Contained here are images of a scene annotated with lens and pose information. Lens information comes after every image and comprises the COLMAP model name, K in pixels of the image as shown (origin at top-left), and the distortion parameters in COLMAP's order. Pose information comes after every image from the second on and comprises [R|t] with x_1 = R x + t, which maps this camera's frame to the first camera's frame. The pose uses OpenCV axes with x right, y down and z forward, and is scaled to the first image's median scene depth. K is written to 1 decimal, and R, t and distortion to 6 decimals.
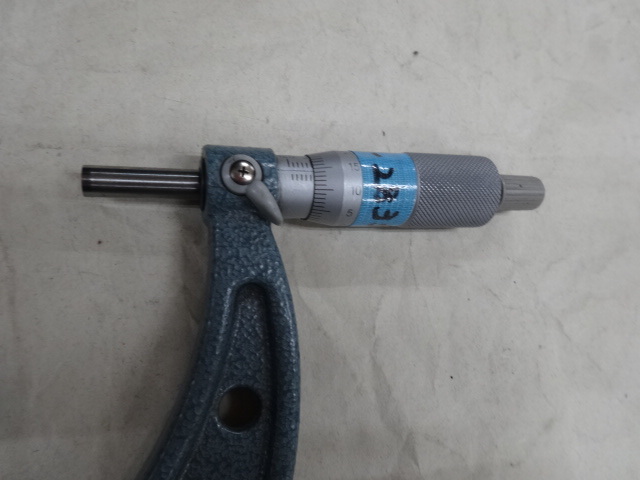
lens RADIAL K [[448.5, 0, 312.5], [0, 448.5, 240.0], [0, 0, 1]] dist [0.006633, 0.001746]
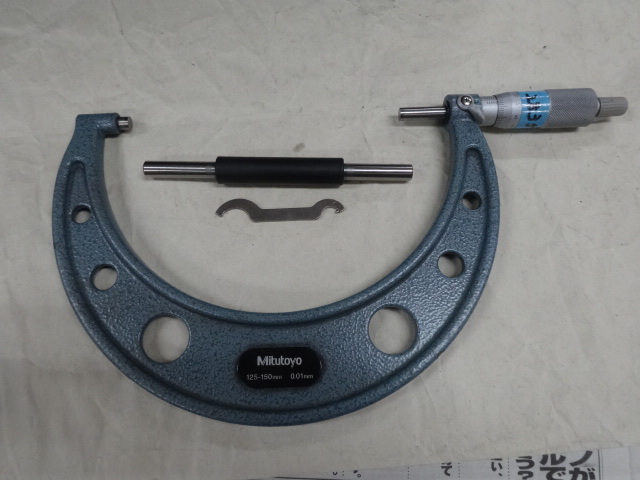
lens RADIAL K [[443.2, 0, 320.0], [0, 443.2, 240.0], [0, 0, 1]] dist [0.001531, -0.005022]
pose [[0.953706, -0.064778, -0.293681, -0.217339], [0.025875, 0.990580, -0.134468, 0.744609], [0.299625, 0.120644, 0.946398, -1.162233]]
